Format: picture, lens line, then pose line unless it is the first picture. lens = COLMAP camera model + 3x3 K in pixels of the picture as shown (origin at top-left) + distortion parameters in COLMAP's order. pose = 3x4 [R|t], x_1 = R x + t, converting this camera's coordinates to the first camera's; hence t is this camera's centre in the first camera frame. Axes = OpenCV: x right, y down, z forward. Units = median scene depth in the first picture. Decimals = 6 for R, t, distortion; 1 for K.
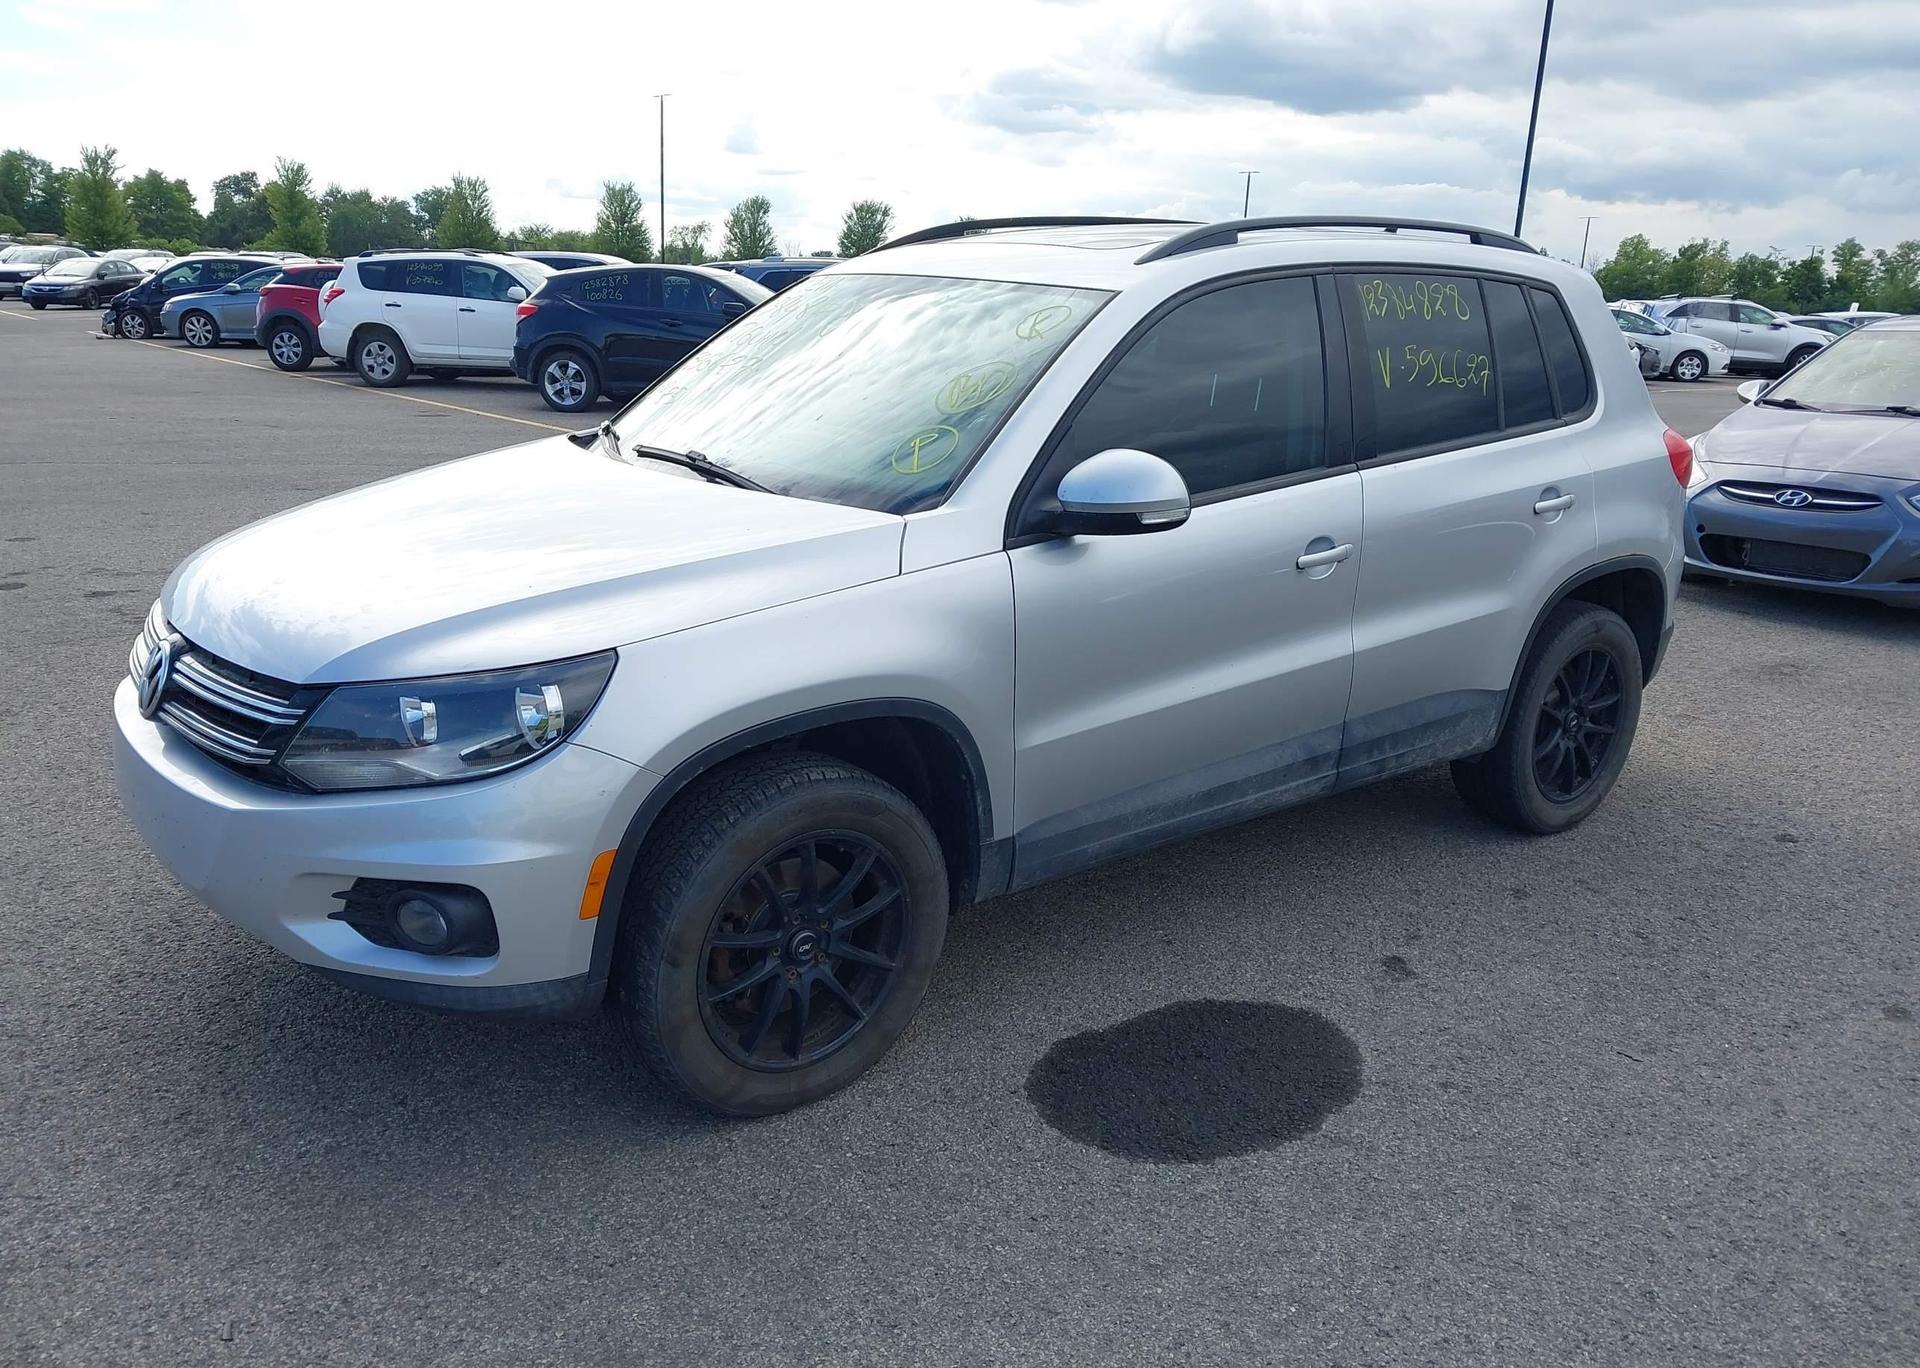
lens RADIAL K [[1519.7, 0, 959.1], [0, 1519.7, 692.1], [0, 0, 1]] dist [0.016769, -0.021754]
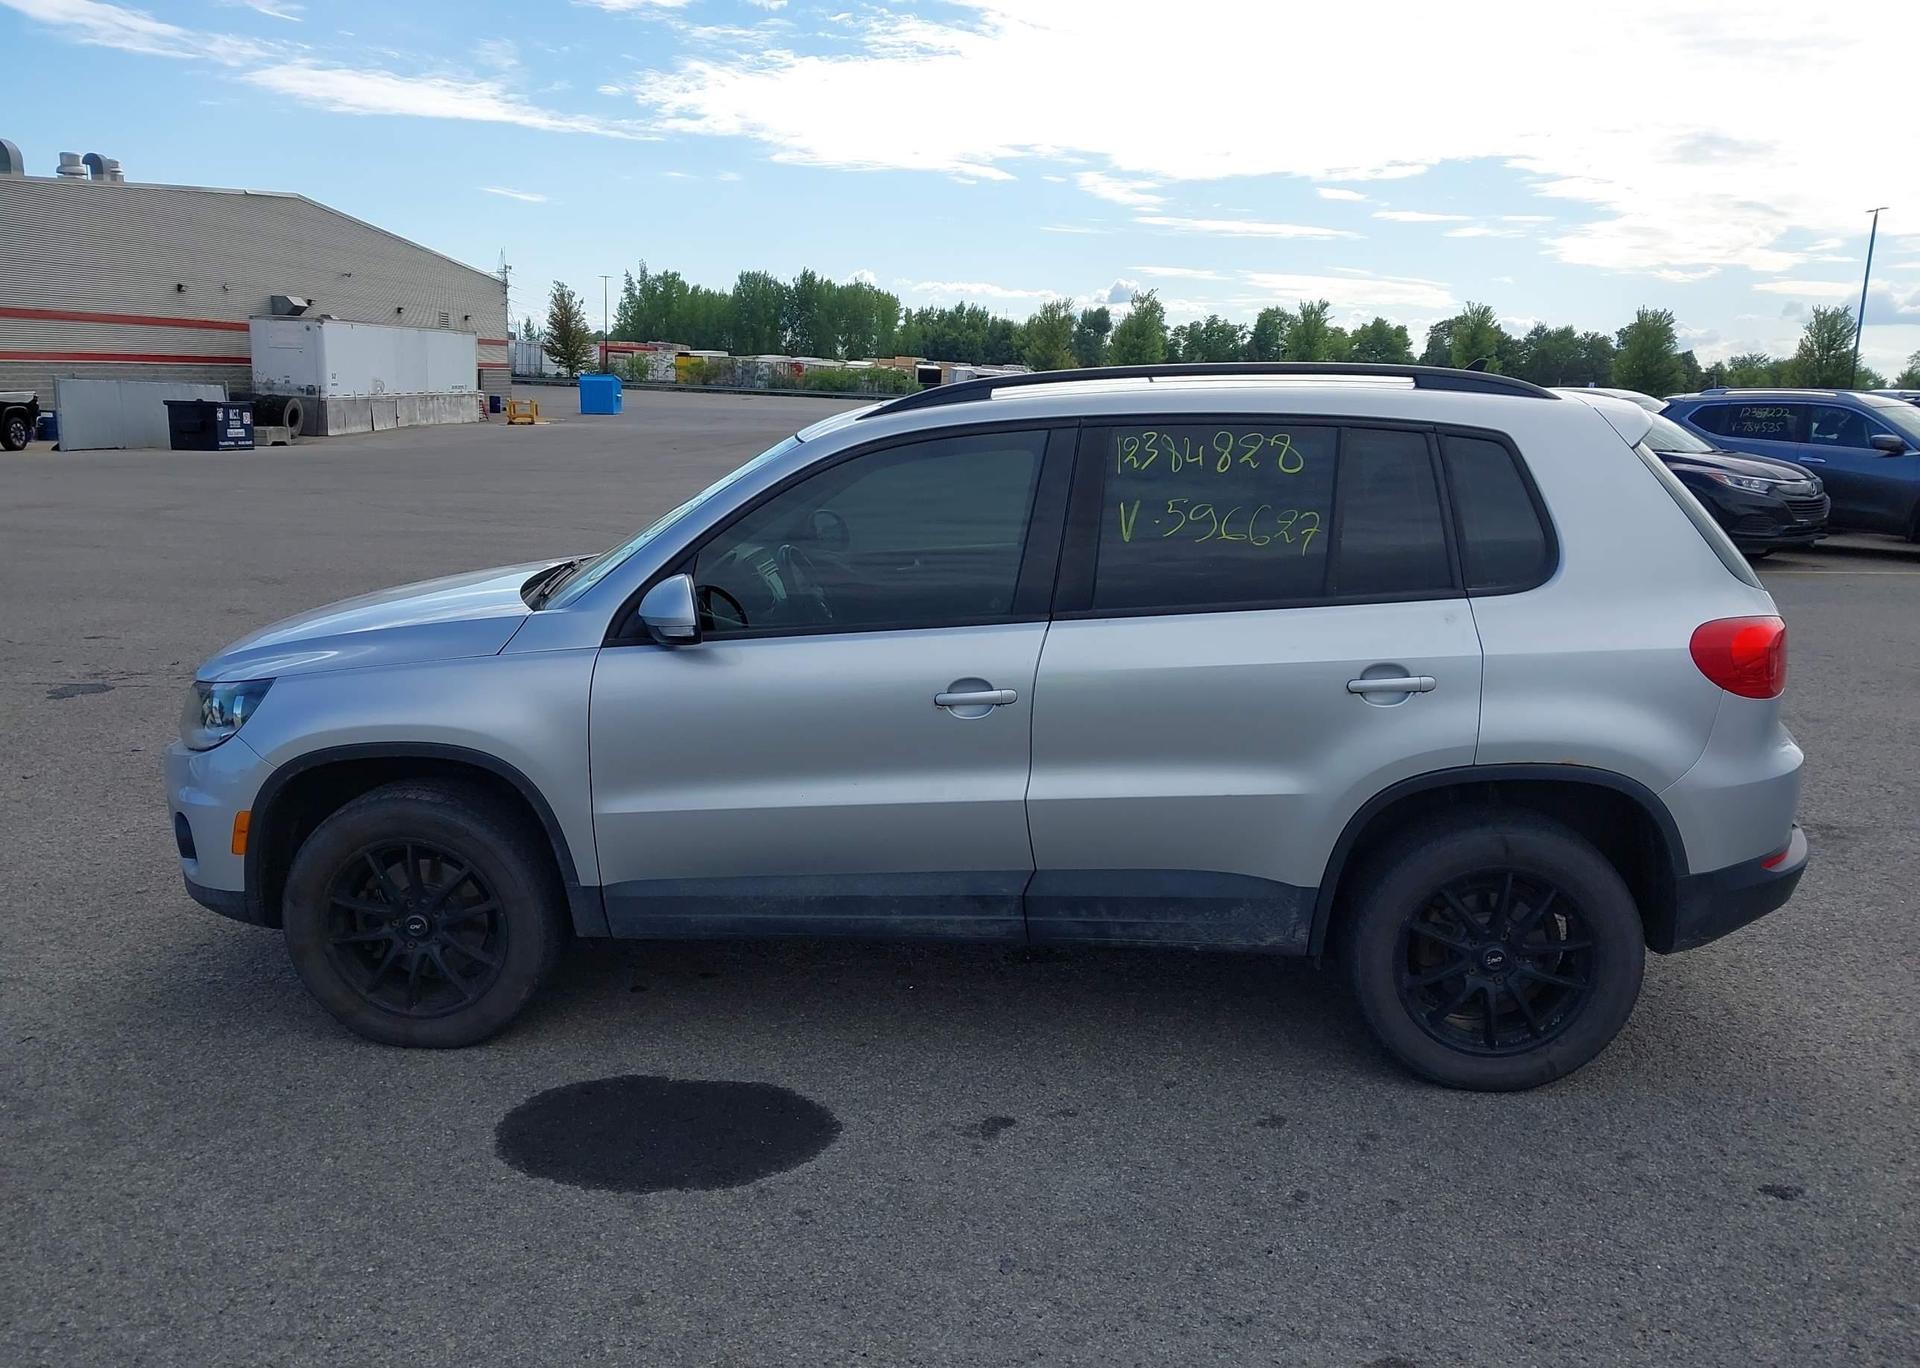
lens RADIAL K [[1519.7, 0, 959.1], [0, 1519.7, 692.1], [0, 0, 1]] dist [0.016769, -0.021754]
pose [[0.738444, 0.112947, -0.664788, 0.843387], [-0.167893, 0.985621, -0.019039, -0.067196], [0.653079, 0.125672, 0.746789, 0.216458]]
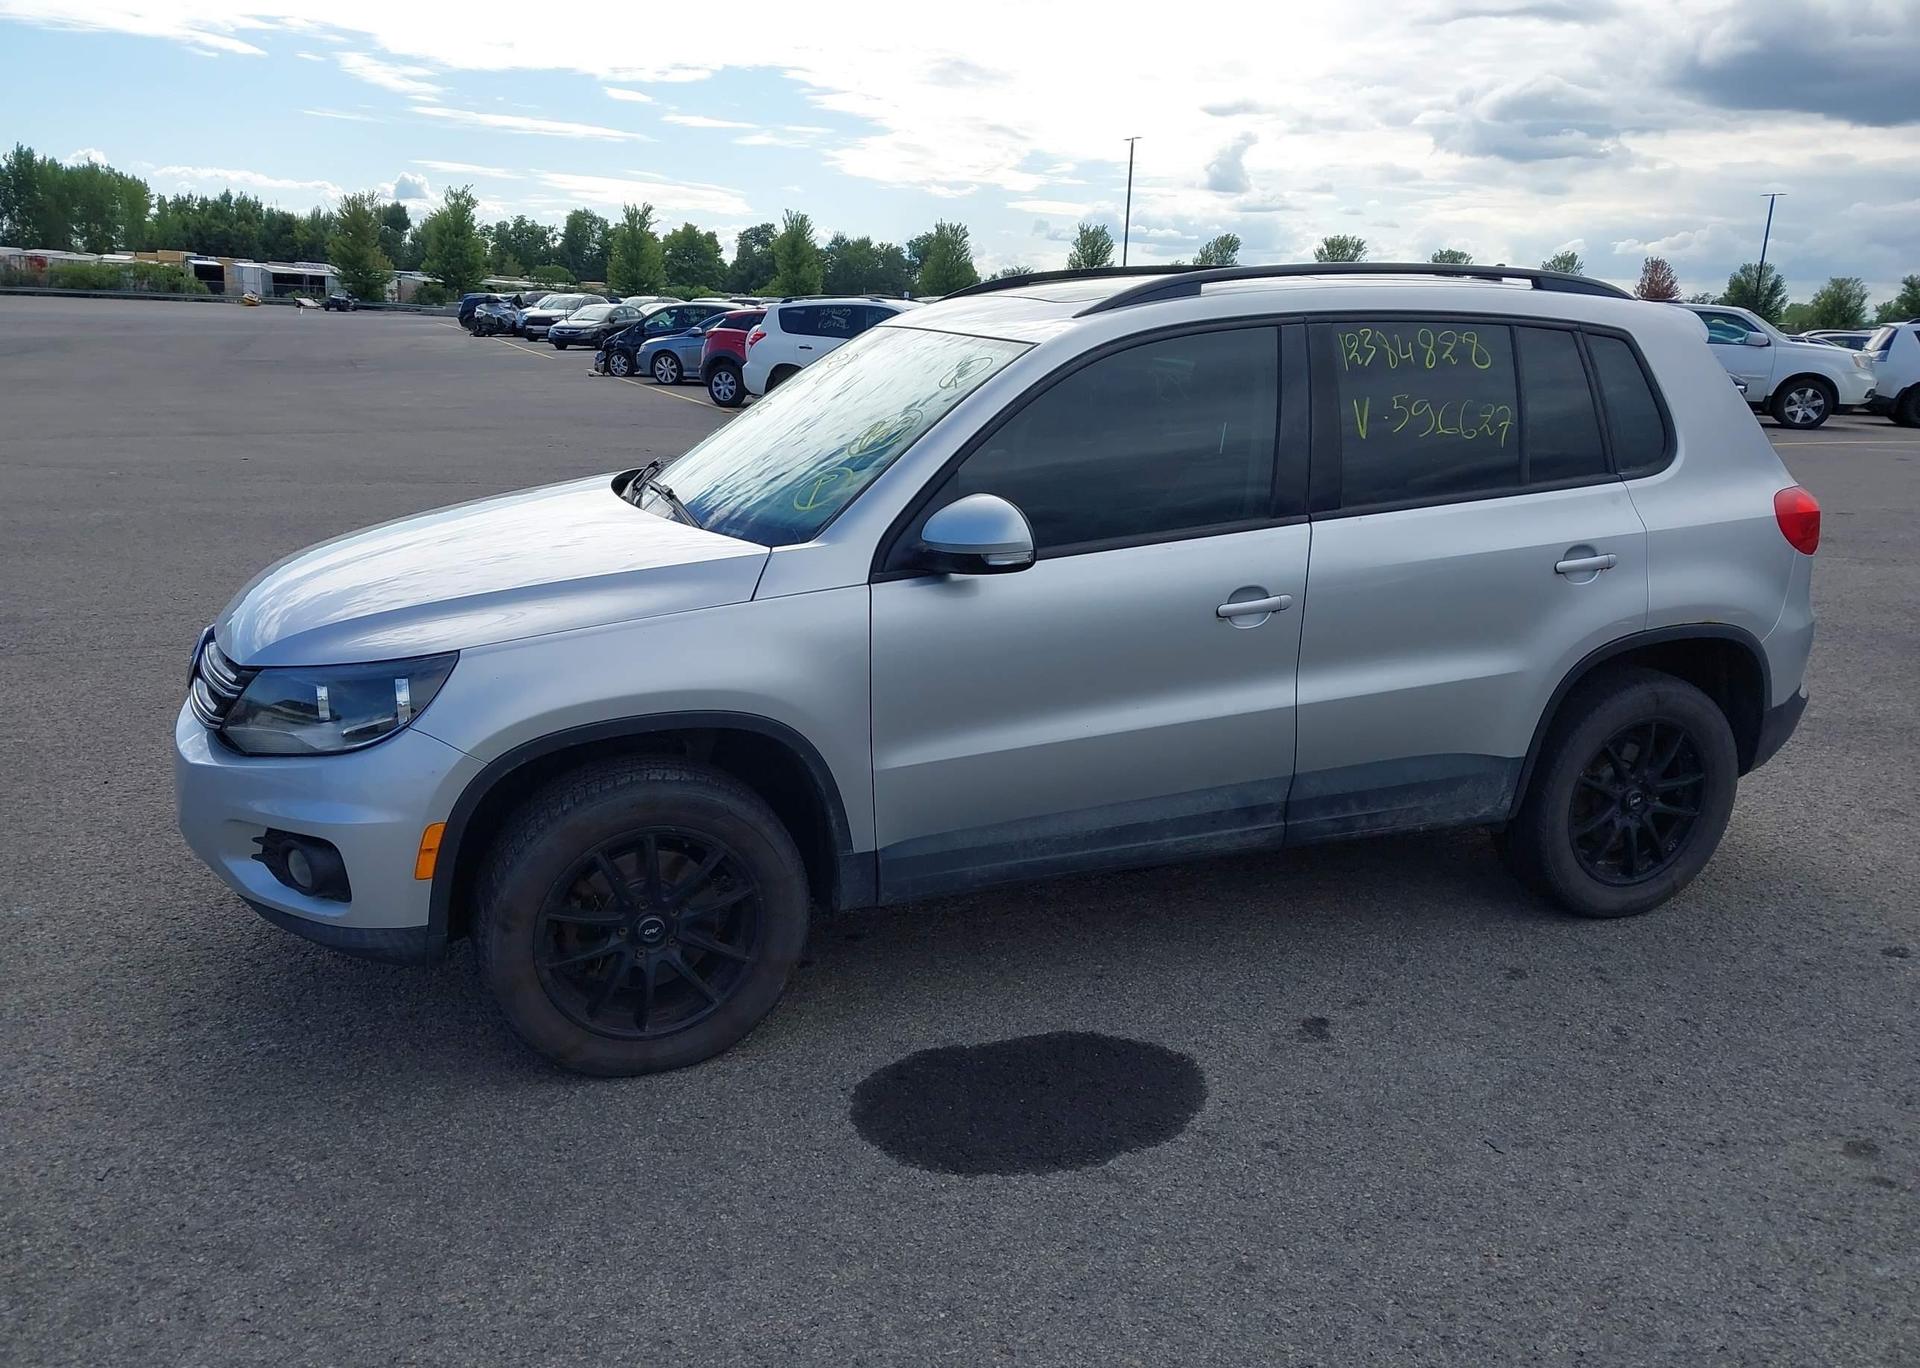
lens RADIAL K [[1519.7, 0, 959.1], [0, 1519.7, 692.1], [0, 0, 1]] dist [0.016769, -0.021754]
pose [[0.955028, 0.062895, -0.289769, 0.322853], [-0.069498, 0.997503, -0.012541, -0.006269], [0.288257, 0.032115, 0.957014, -0.008009]]
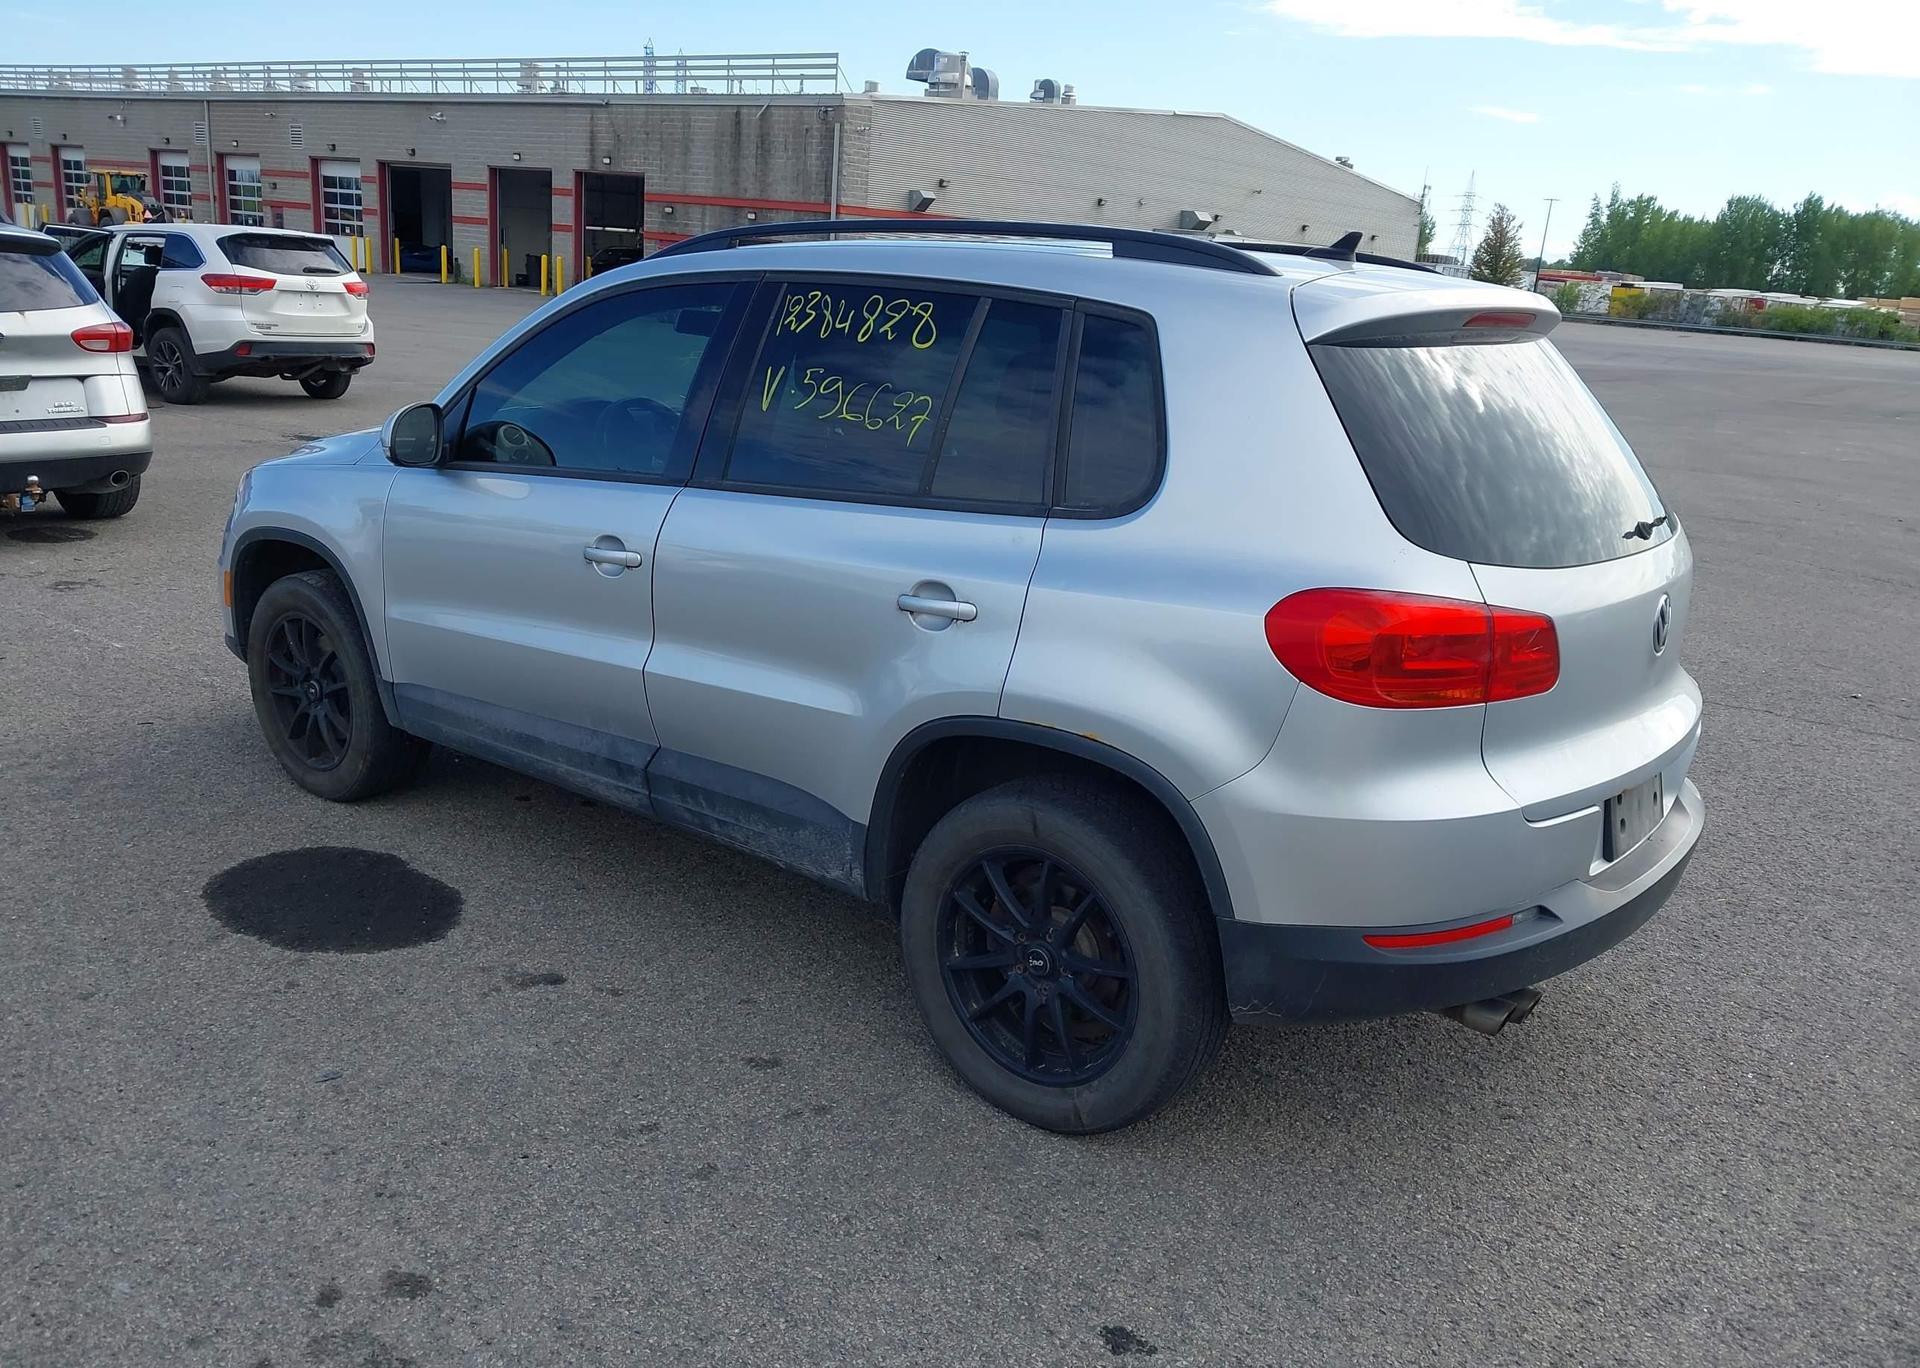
lens RADIAL K [[1519.7, 0, 959.1], [0, 1519.7, 692.1], [0, 0, 1]] dist [0.016769, -0.021754]
pose [[0.234184, 0.241241, -0.941786, 1.165127], [-0.306056, 0.937763, 0.164107, -0.222247], [0.922761, 0.249808, 0.293442, 0.871699]]
